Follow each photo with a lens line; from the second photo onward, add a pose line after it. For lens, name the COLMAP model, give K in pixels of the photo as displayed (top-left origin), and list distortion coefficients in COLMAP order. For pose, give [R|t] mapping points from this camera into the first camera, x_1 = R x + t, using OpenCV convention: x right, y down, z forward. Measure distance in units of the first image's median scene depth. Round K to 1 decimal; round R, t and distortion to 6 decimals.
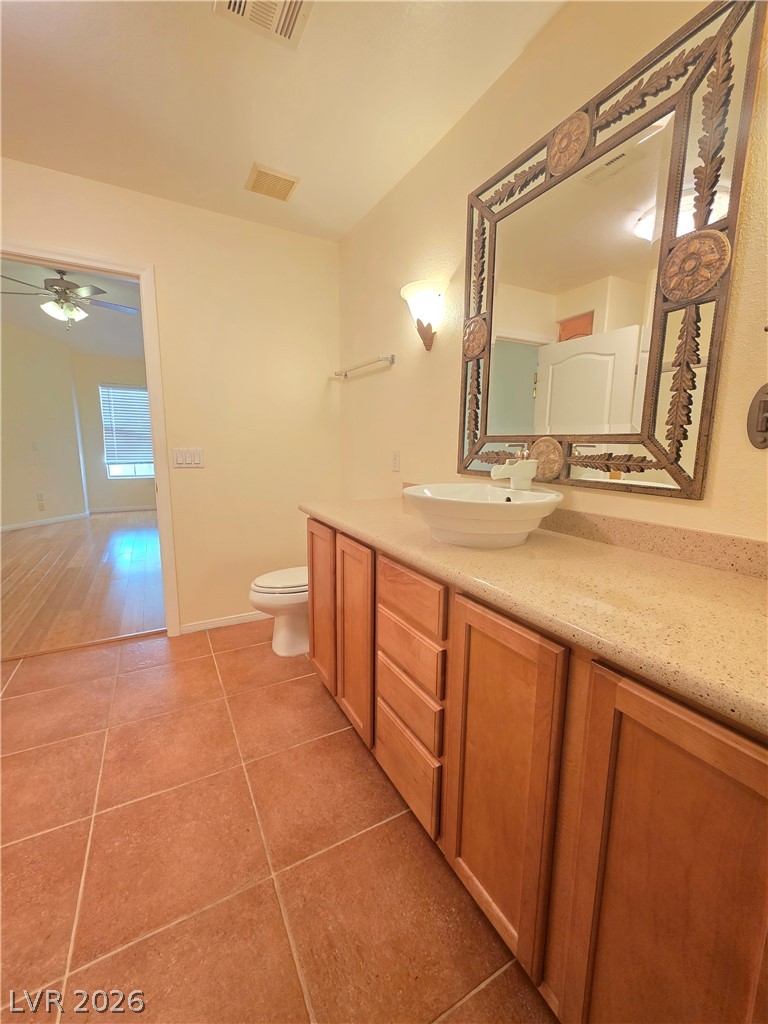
lens RADIAL K [[419.3, 0, 388.6], [0, 419.3, 510.8], [0, 0, 1]] dist [0.001704, 0.000074]
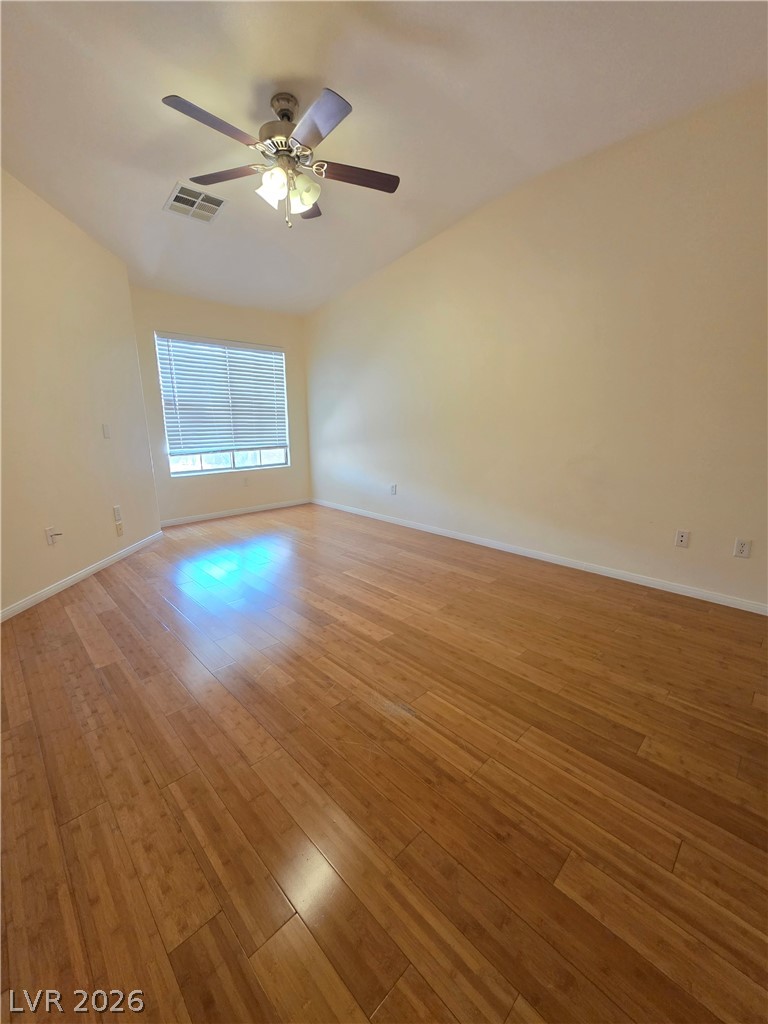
lens RADIAL K [[419.3, 0, 388.6], [0, 419.3, 510.8], [0, 0, 1]] dist [0.001704, 0.000074]
pose [[0.961573, -0.069639, 0.265571, -1.995544], [0.053233, 0.996231, 0.068490, -0.193930], [-0.269339, -0.051721, 0.961655, 0.972799]]
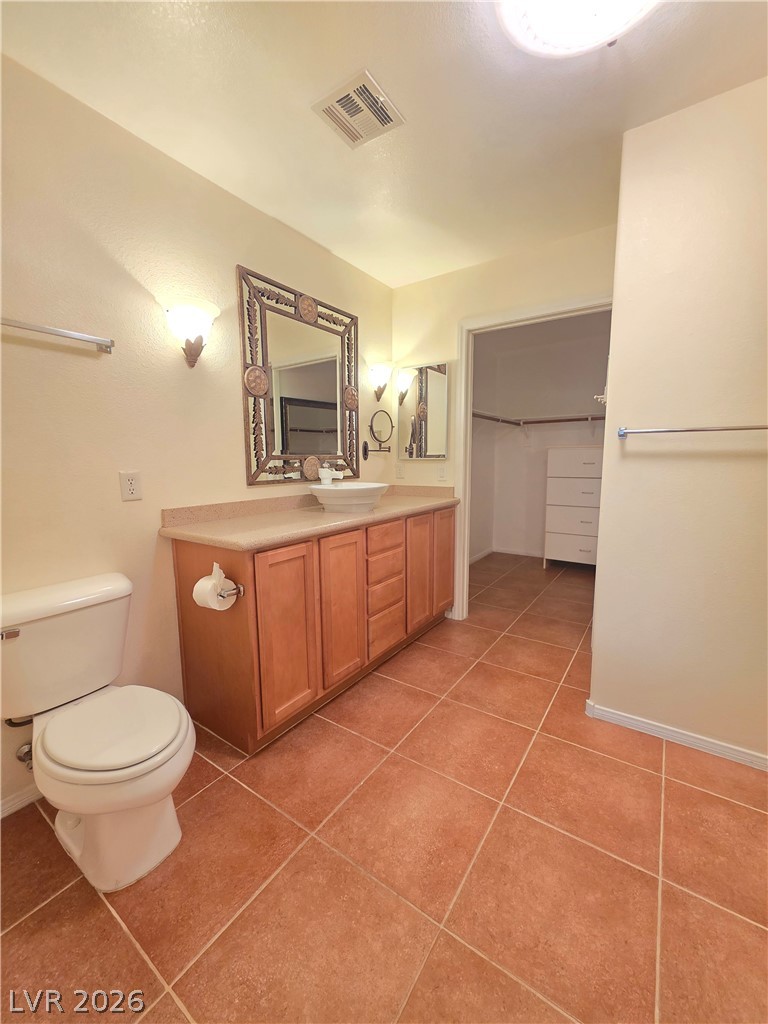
lens RADIAL K [[407.1, 0, 386.0], [0, 407.1, 511.6], [0, 0, 1]] dist [0.000765, 0.000019]
pose [[-0.445683, -0.122990, 0.886702, -1.097150], [0.148461, 0.966645, 0.208700, -0.210405], [-0.882794, 0.224655, -0.412558, 1.190144]]
